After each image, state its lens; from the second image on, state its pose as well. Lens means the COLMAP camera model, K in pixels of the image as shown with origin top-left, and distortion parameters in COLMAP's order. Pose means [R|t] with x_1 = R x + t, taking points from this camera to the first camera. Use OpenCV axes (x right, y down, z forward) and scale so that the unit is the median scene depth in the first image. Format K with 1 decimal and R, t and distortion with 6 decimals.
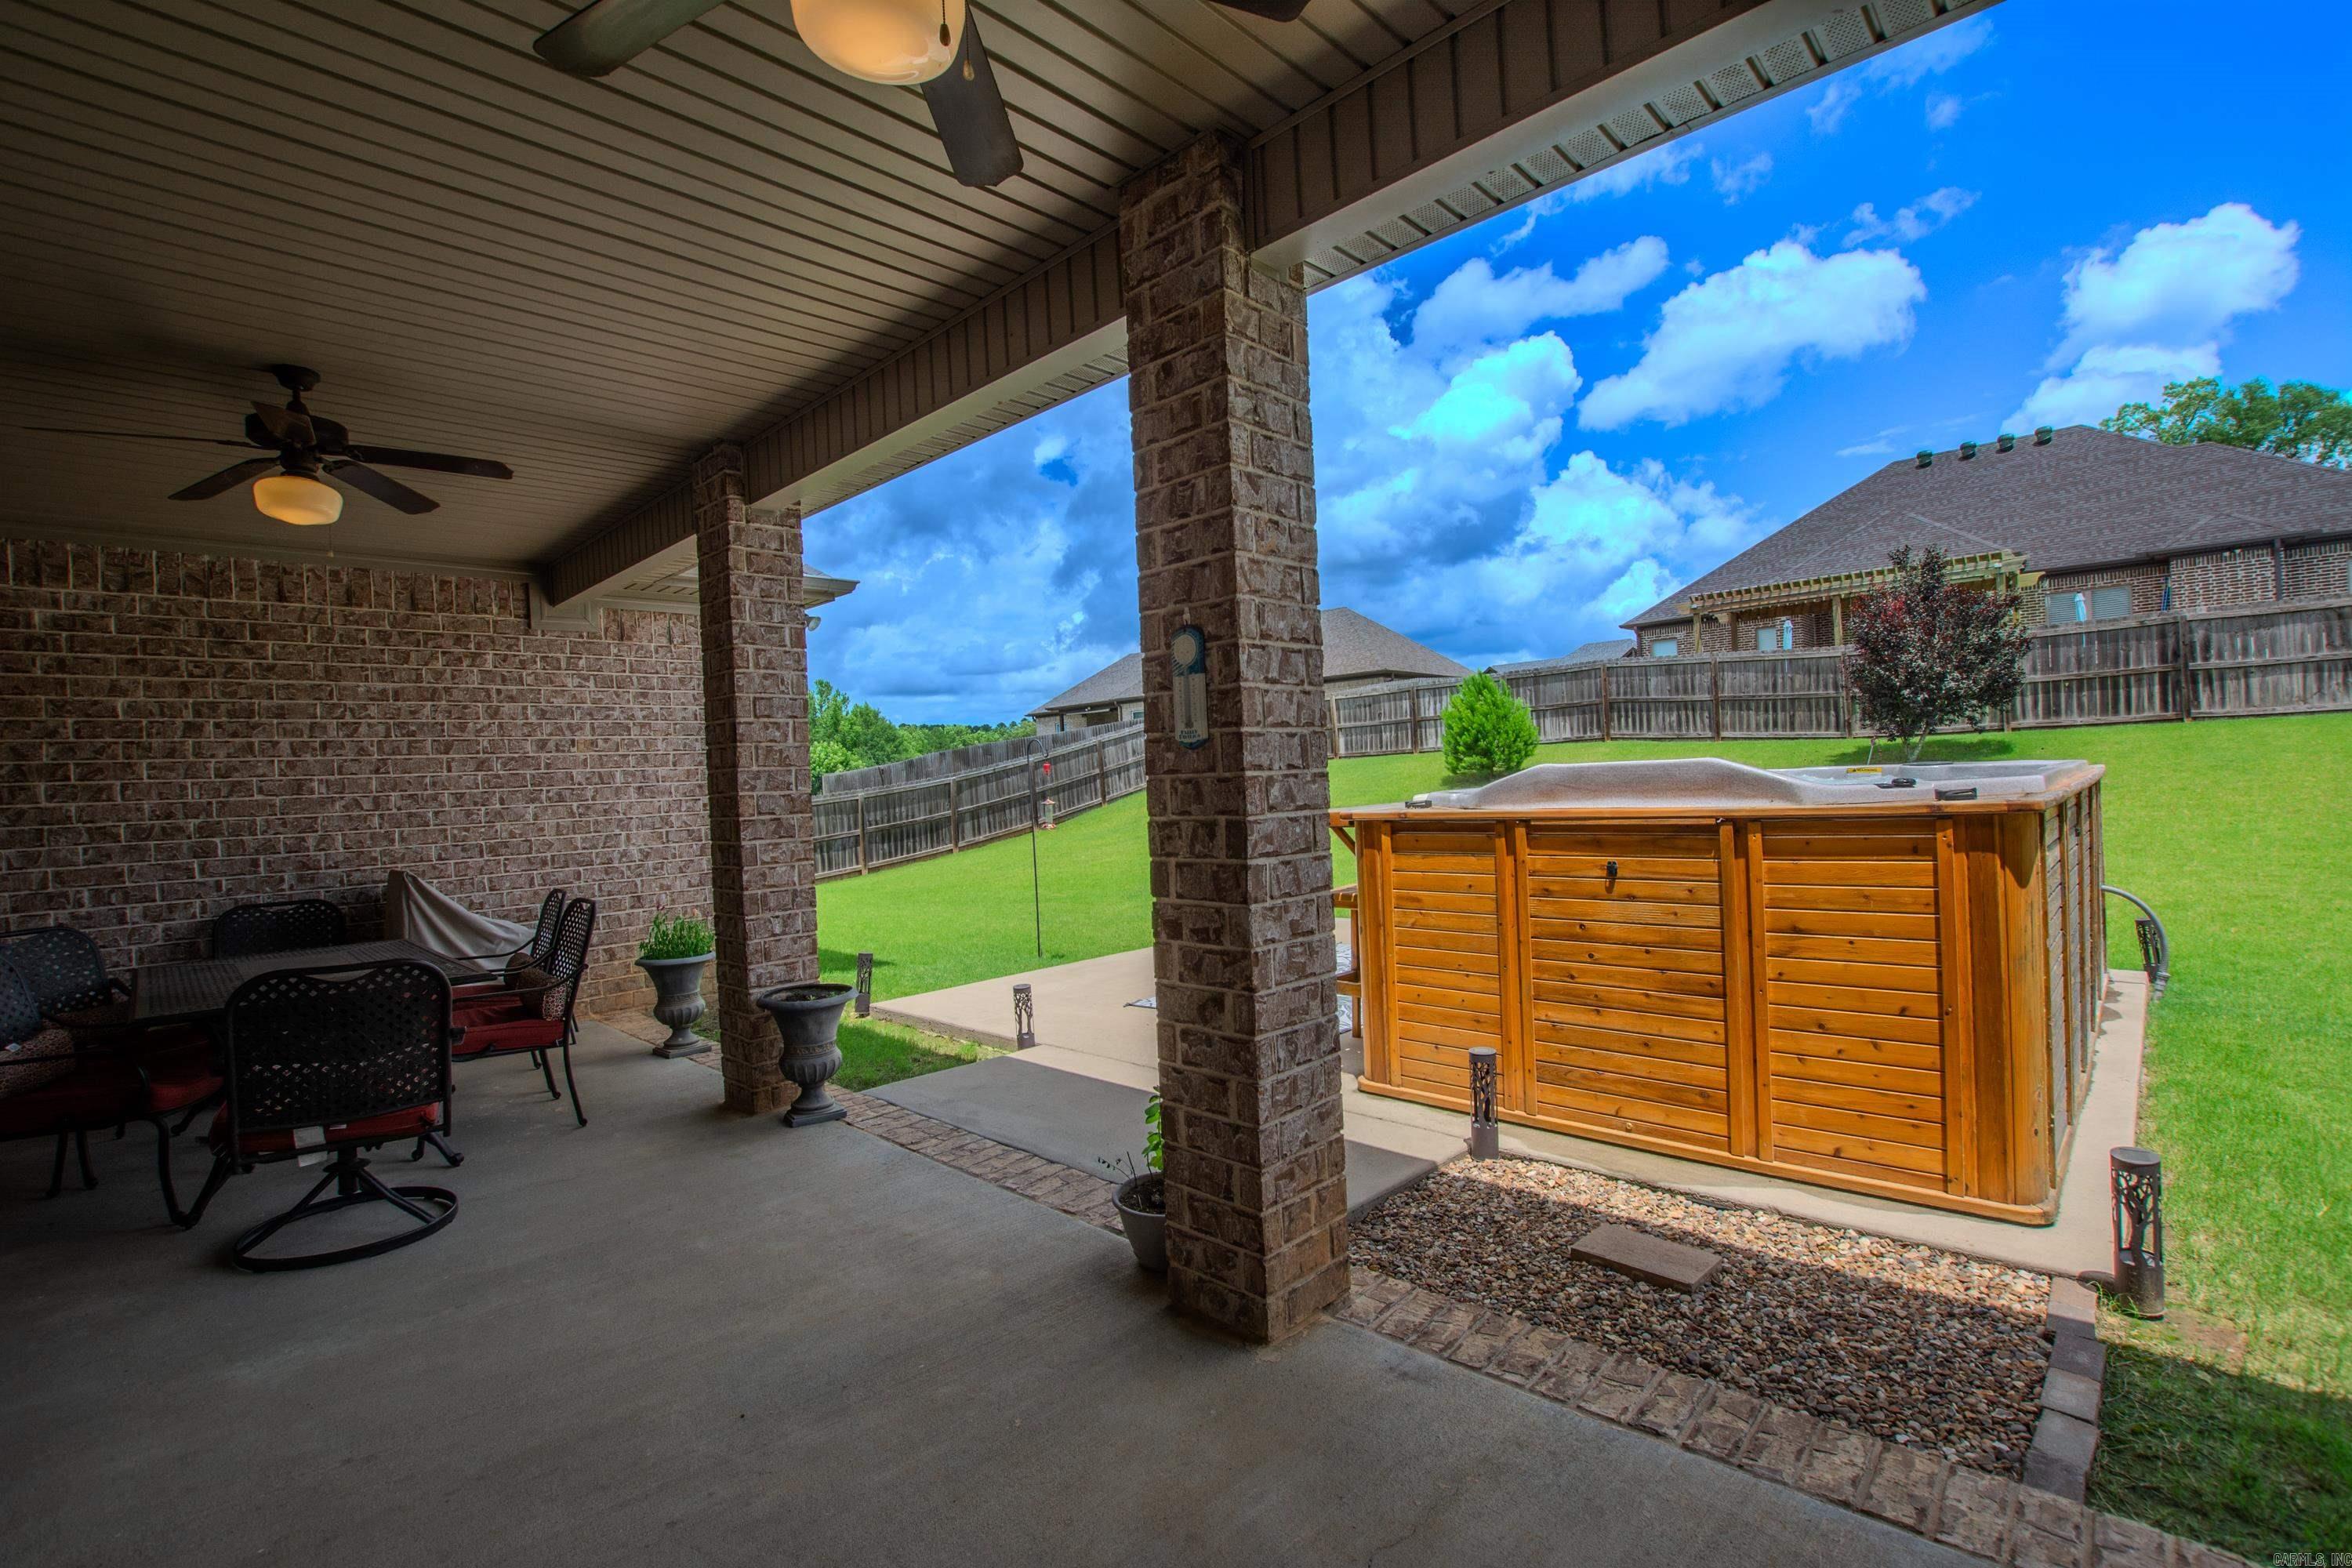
lens RADIAL K [[1054.2, 0, 1158.5], [0, 1054.2, 773.6], [0, 0, 1]] dist [-0.024861, -0.000179]
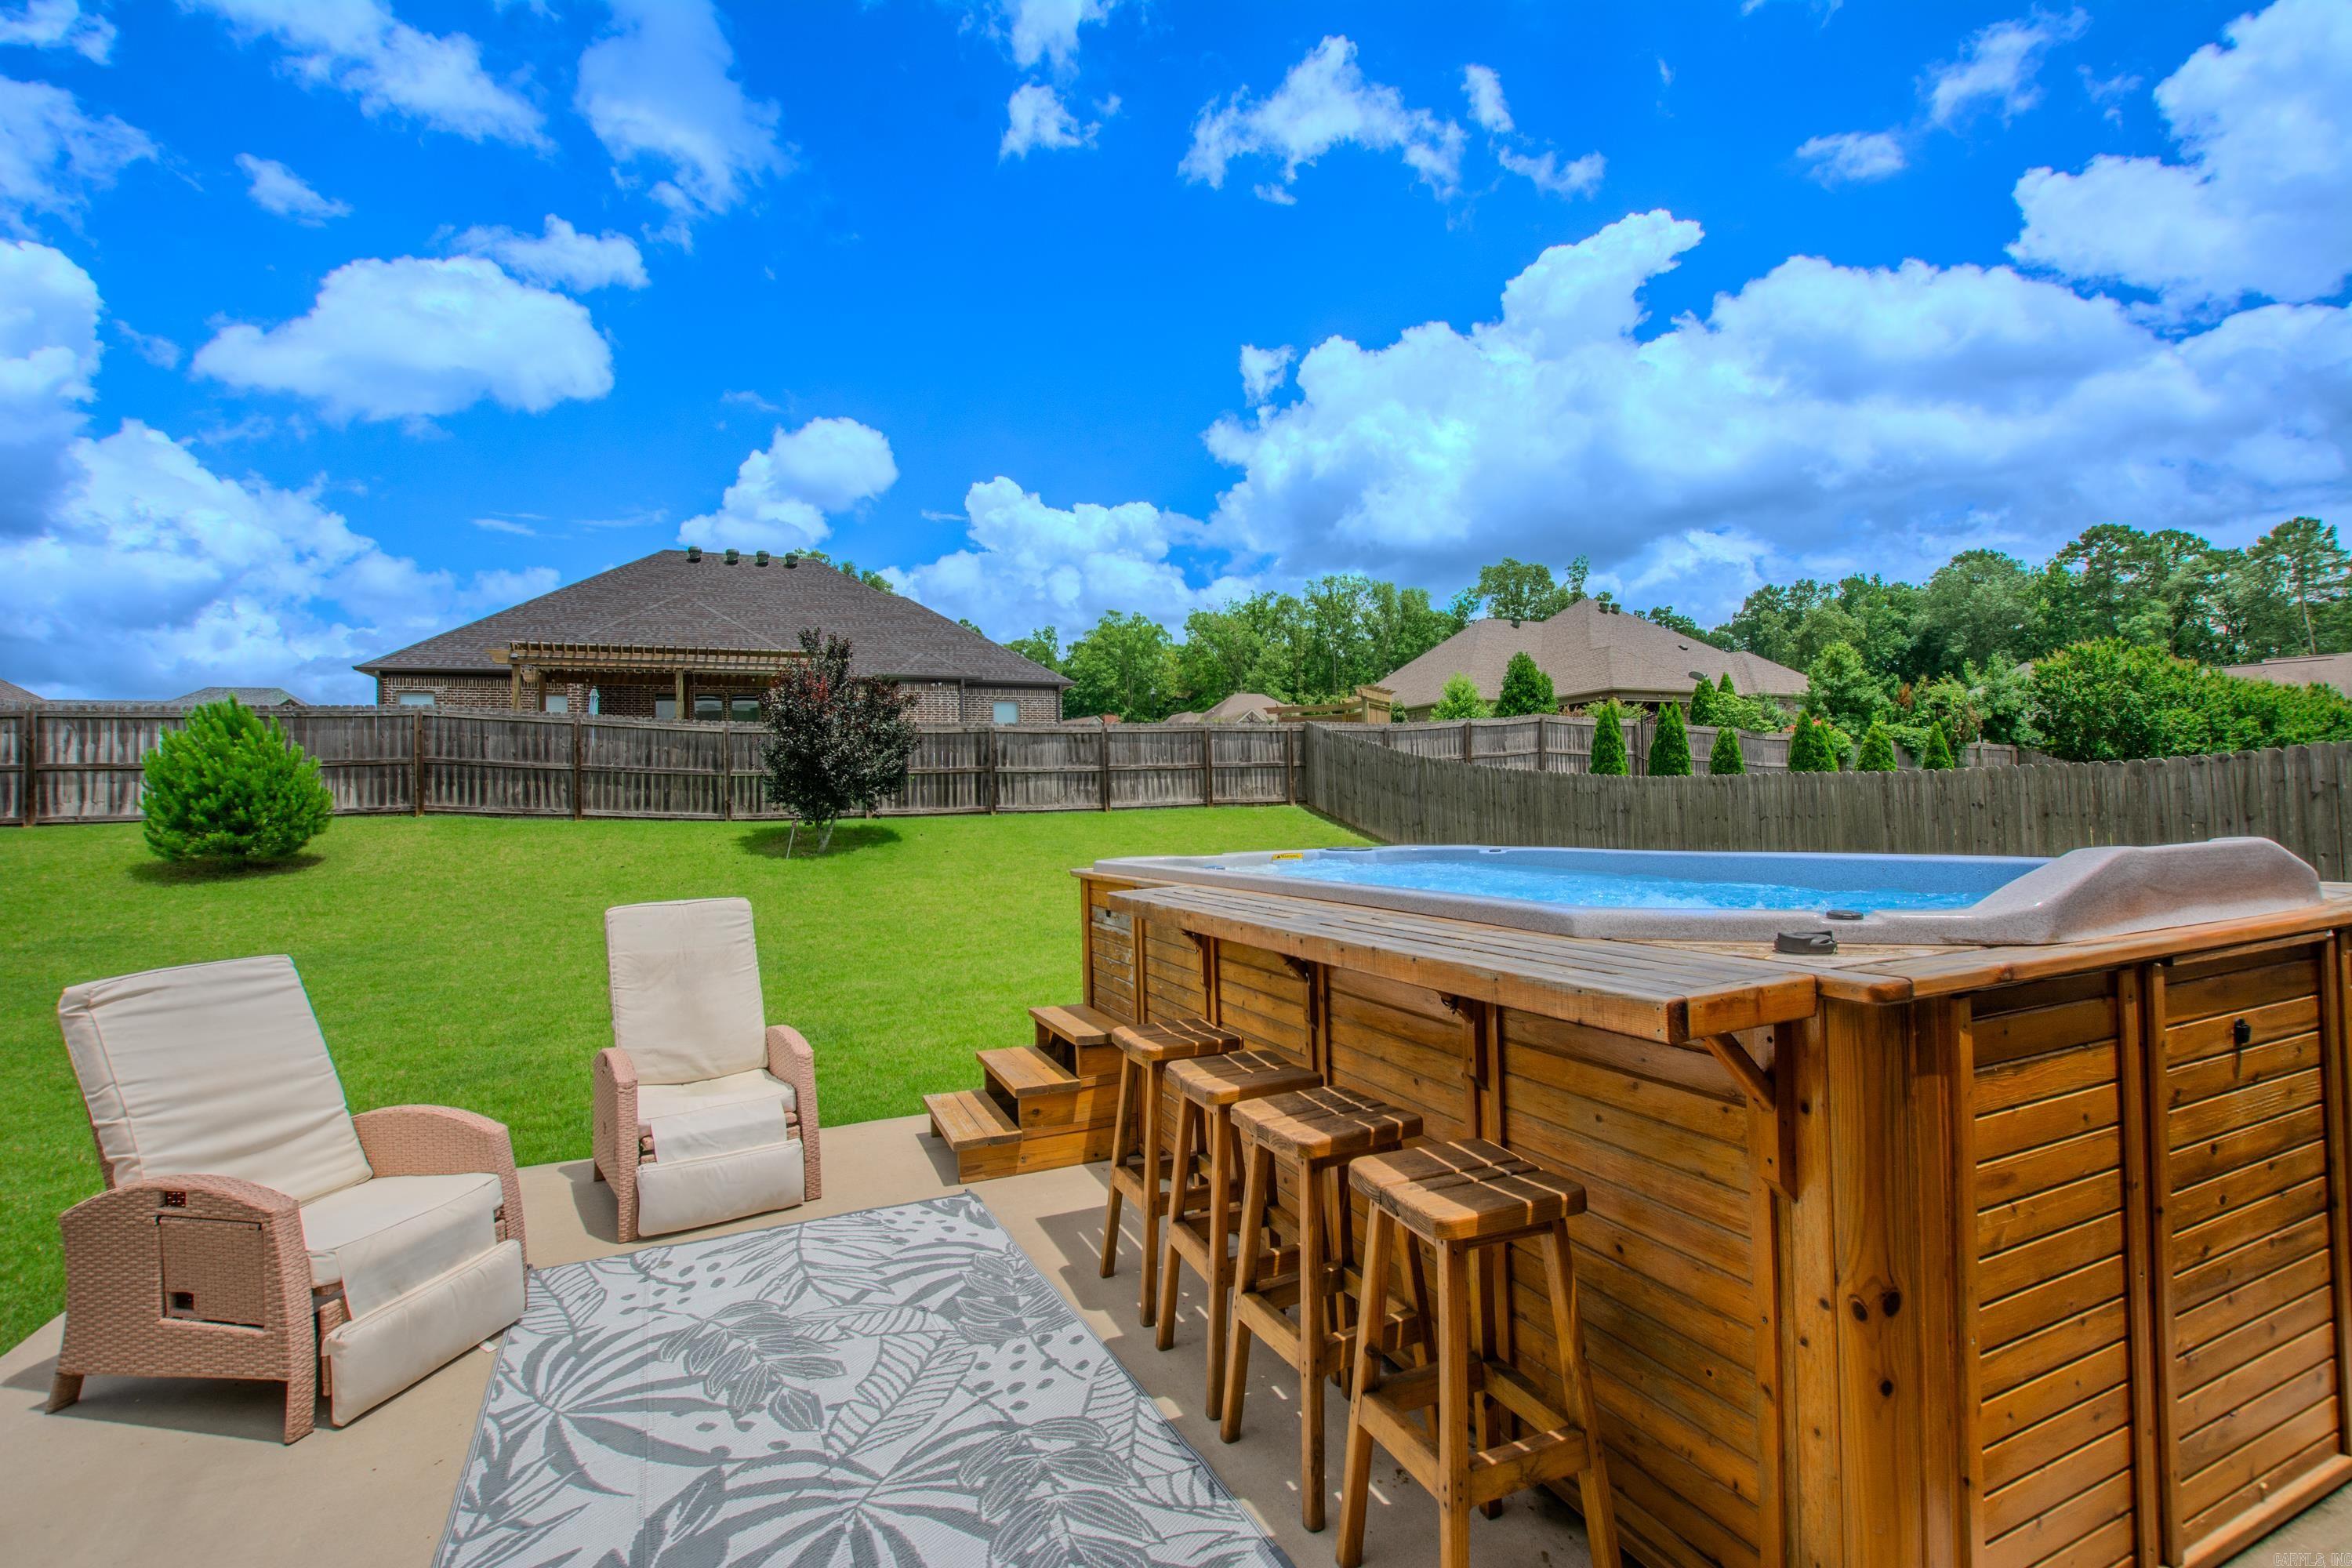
lens RADIAL K [[1054.2, 0, 1175.4], [0, 1054.2, 805.2], [0, 0, 1]] dist [-0.024861, -0.000179]
pose [[0.375394, 0.041931, 0.925916, -0.062935], [0.003589, 0.998903, -0.046691, -0.001887], [-0.926858, 0.020850, 0.374832, 0.266415]]
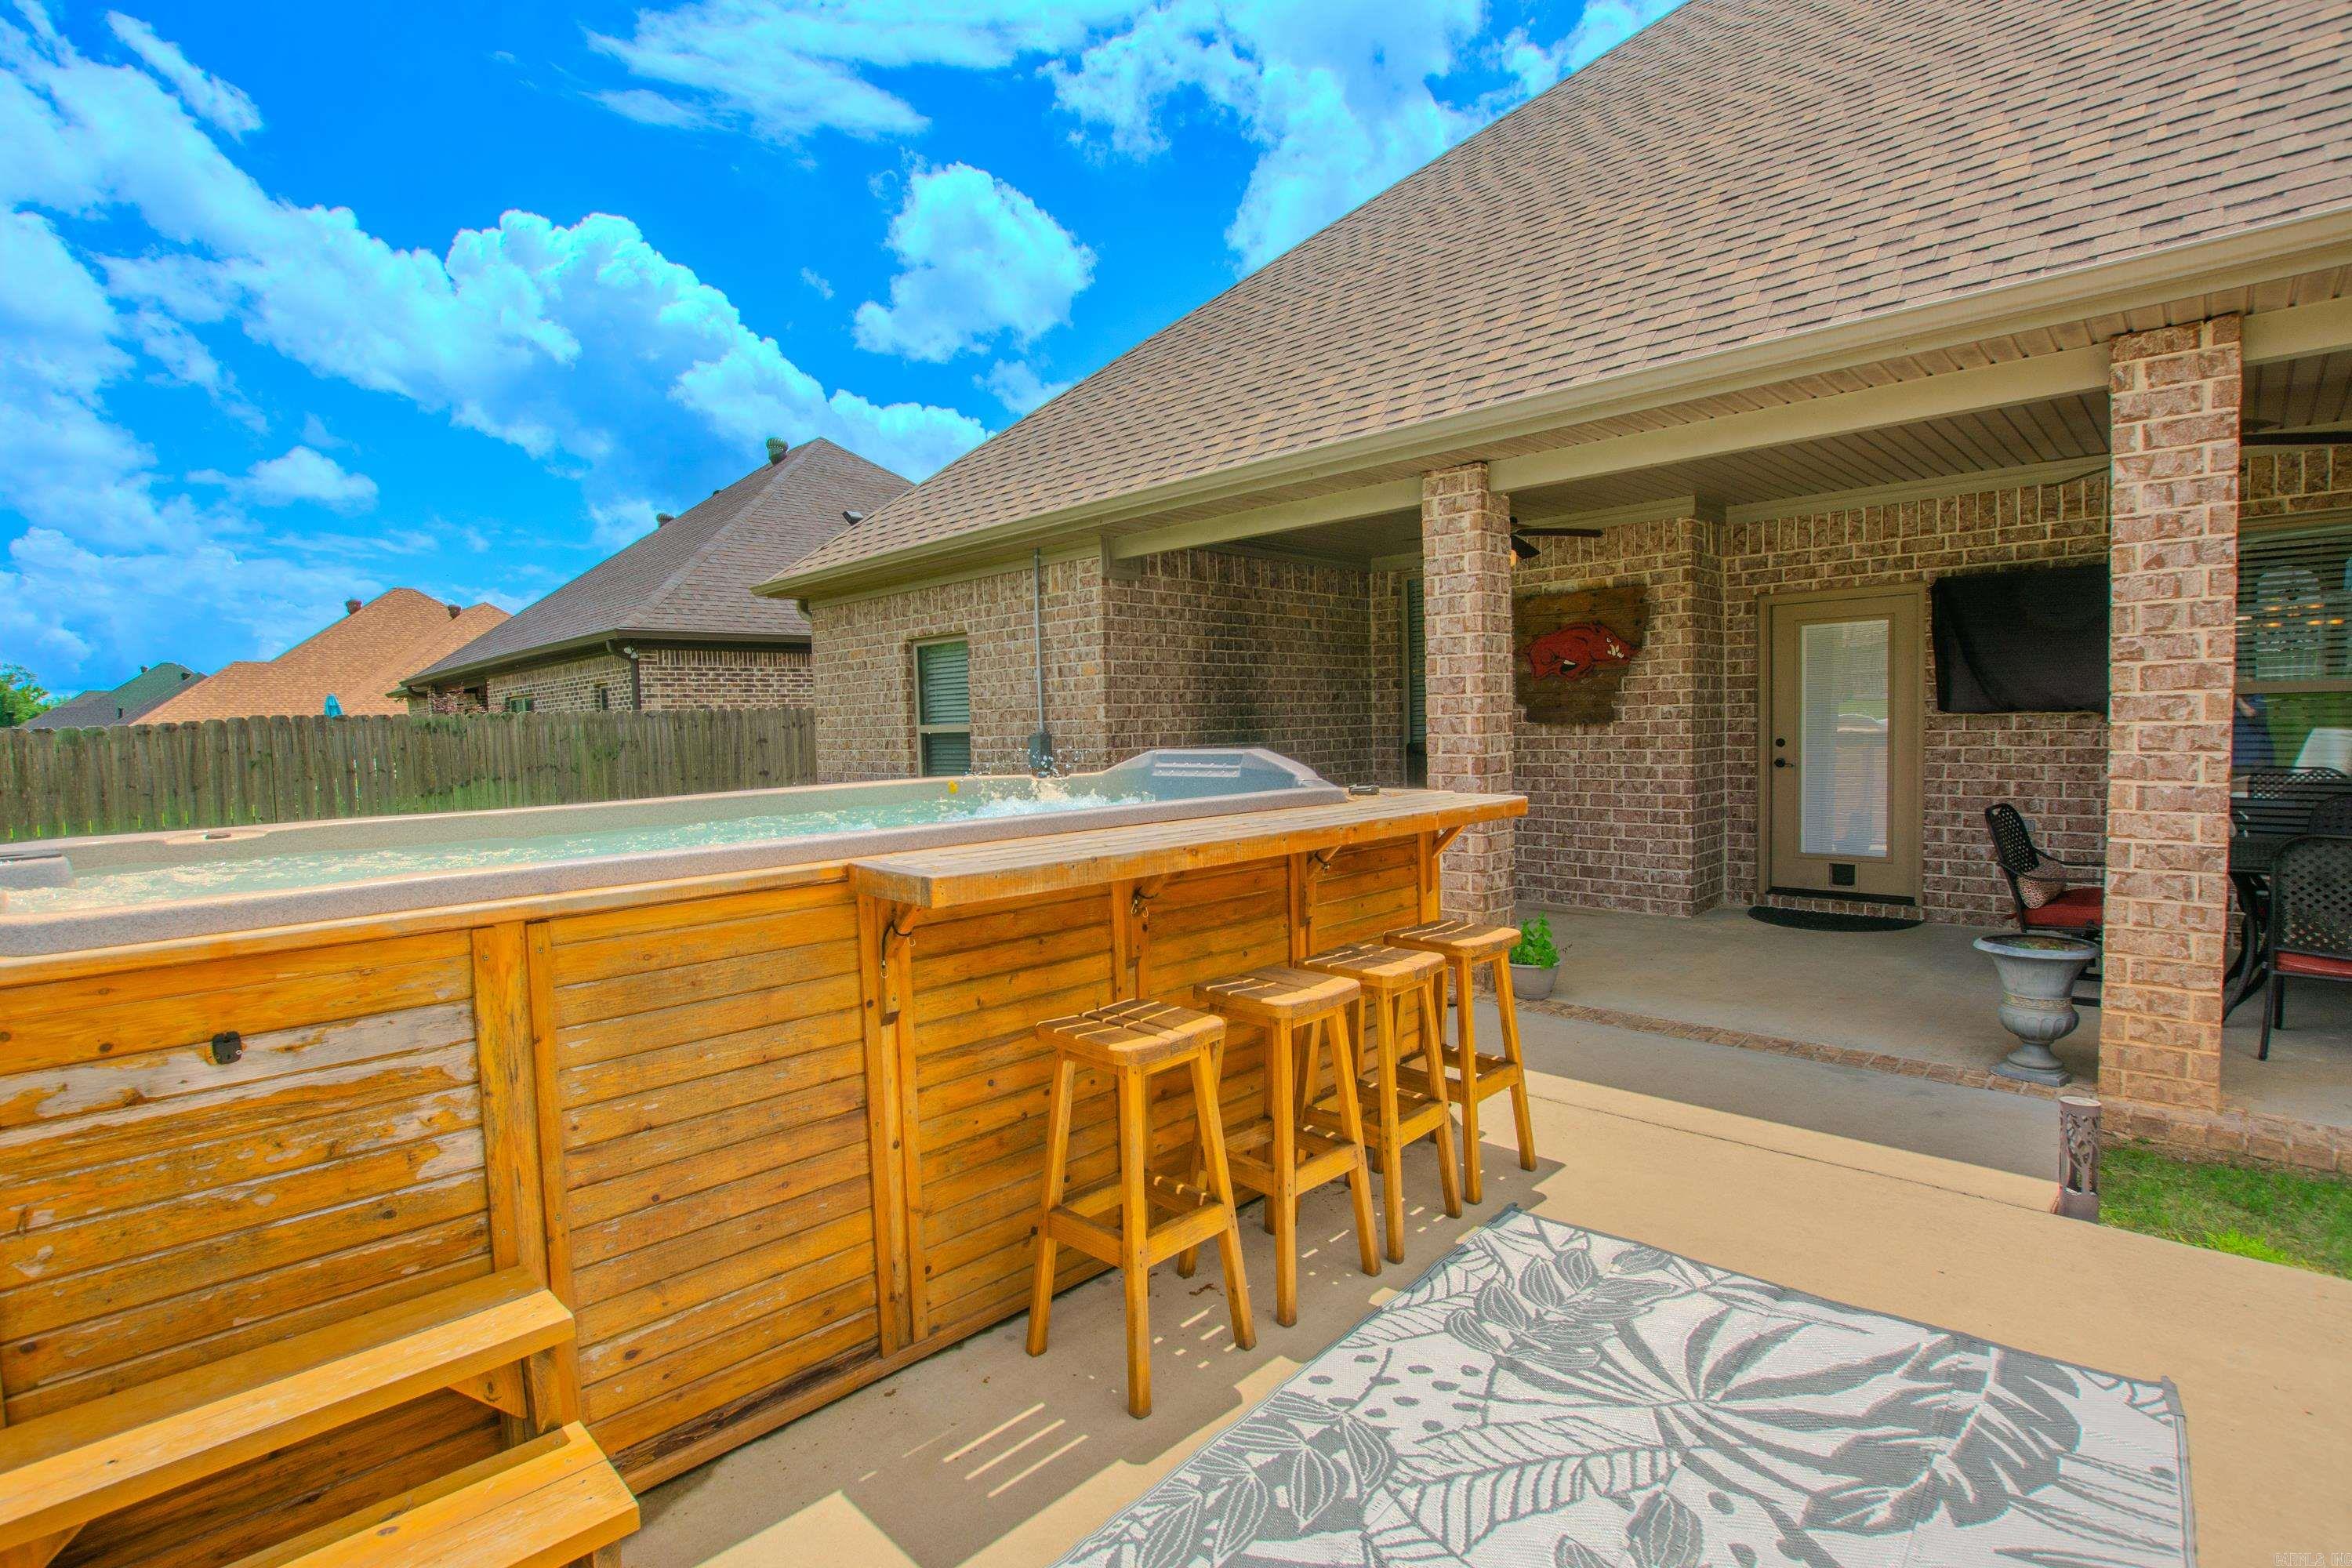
lens RADIAL K [[1113.6, 0, 1137.8], [0, 1113.6, 732.6], [0, 0, 1]] dist [-0.033839, 0.002291]
pose [[-0.996931, 0.077561, 0.010655, 0.092707], [0.077617, 0.996971, 0.004923, -0.009198], [-0.010241, 0.005735, -0.999931, 0.470242]]
